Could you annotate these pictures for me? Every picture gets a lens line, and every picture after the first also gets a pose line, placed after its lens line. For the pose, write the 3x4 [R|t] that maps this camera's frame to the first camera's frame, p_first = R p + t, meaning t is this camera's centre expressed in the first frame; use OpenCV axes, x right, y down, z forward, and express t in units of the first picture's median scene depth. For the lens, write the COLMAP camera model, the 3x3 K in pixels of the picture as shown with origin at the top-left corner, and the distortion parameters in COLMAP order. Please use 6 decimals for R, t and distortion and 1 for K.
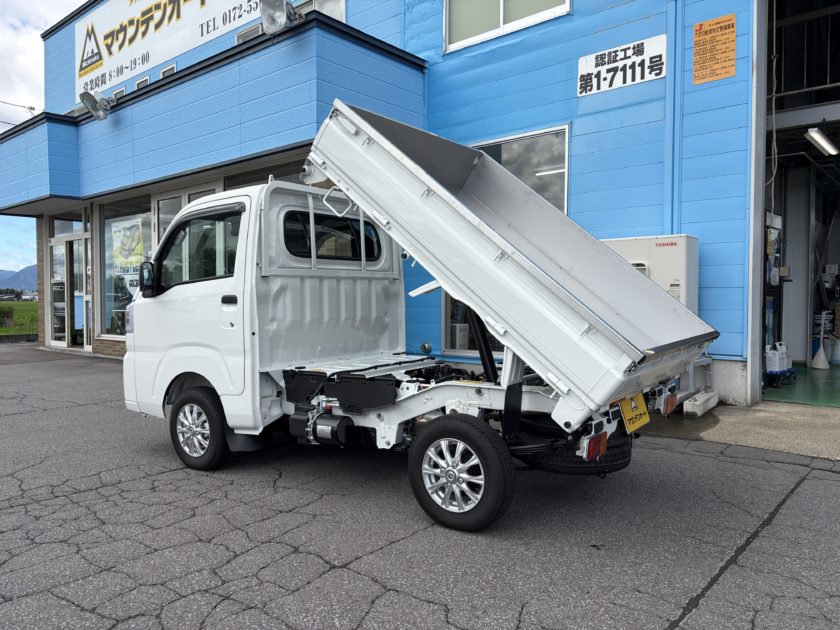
lens RADIAL K [[634.8, 0, 421.1], [0, 634.8, 318.0], [0, 0, 1]] dist [0.061774, -0.061051]
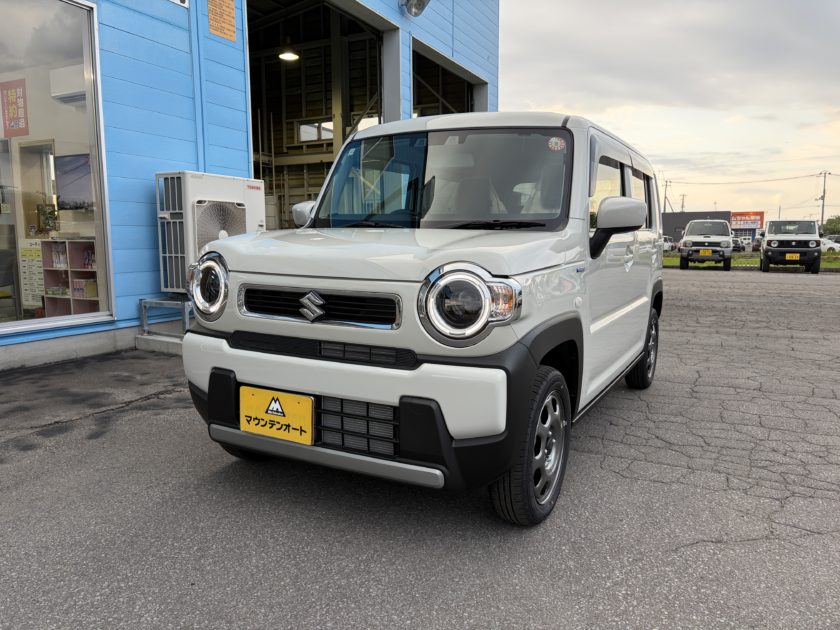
lens RADIAL K [[634.8, 0, 418.1], [0, 634.8, 317.9], [0, 0, 1]] dist [0.061774, -0.061051]
pose [[-0.242872, -0.115434, 0.963166, -0.764416], [0.028390, 0.991623, 0.126003, -0.024085], [-0.969643, 0.057947, -0.237561, 1.000819]]
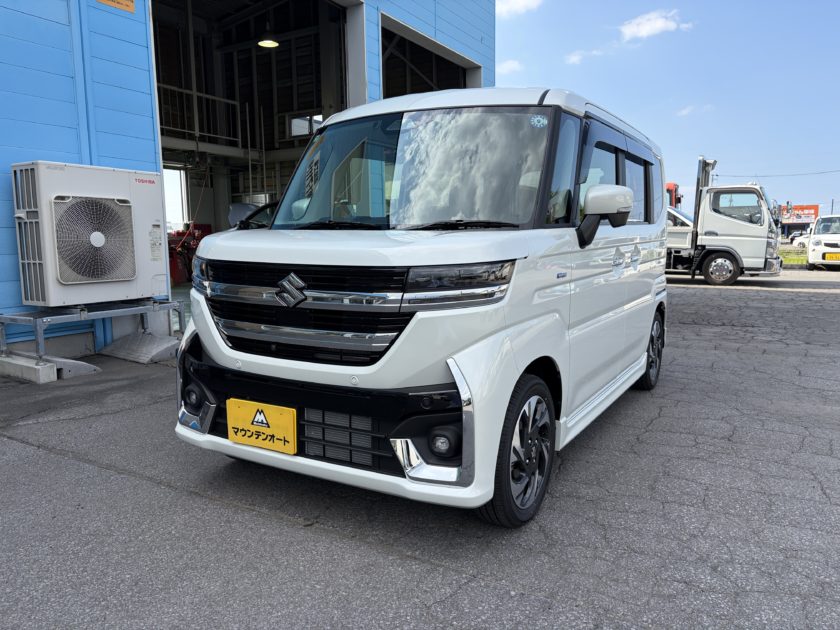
lens RADIAL K [[634.8, 0, 417.8], [0, 634.8, 318.3], [0, 0, 1]] dist [0.061774, -0.061051]
pose [[-0.179983, -0.118203, 0.976542, -0.625177], [0.037654, 0.991198, 0.126917, -0.020724], [-0.982949, 0.059614, -0.173948, 0.784410]]
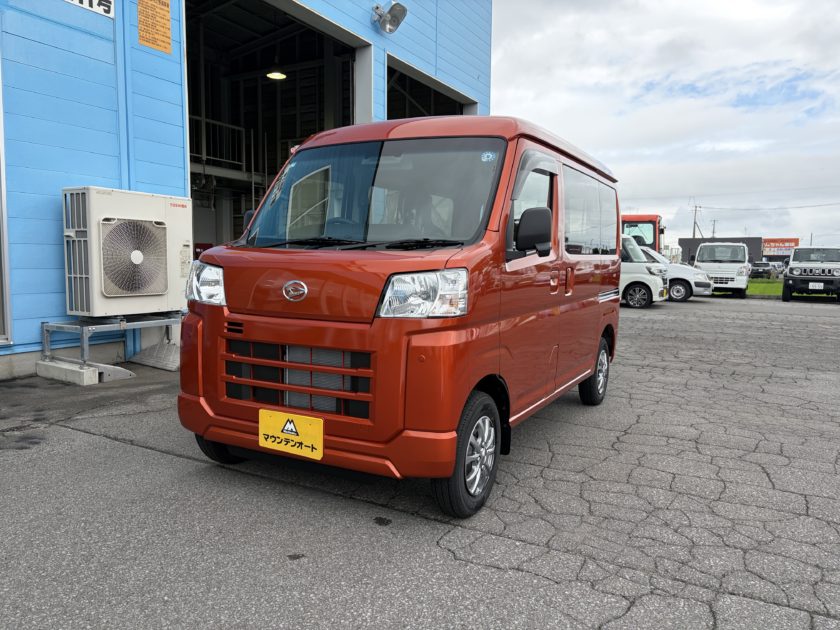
lens RADIAL K [[634.8, 0, 417.1], [0, 634.8, 318.0], [0, 0, 1]] dist [0.061774, -0.061051]
pose [[-0.197678, -0.086874, 0.976410, -0.716454], [0.014475, 0.995698, 0.091521, -0.023609], [-0.980160, 0.032225, -0.195570, 0.831343]]
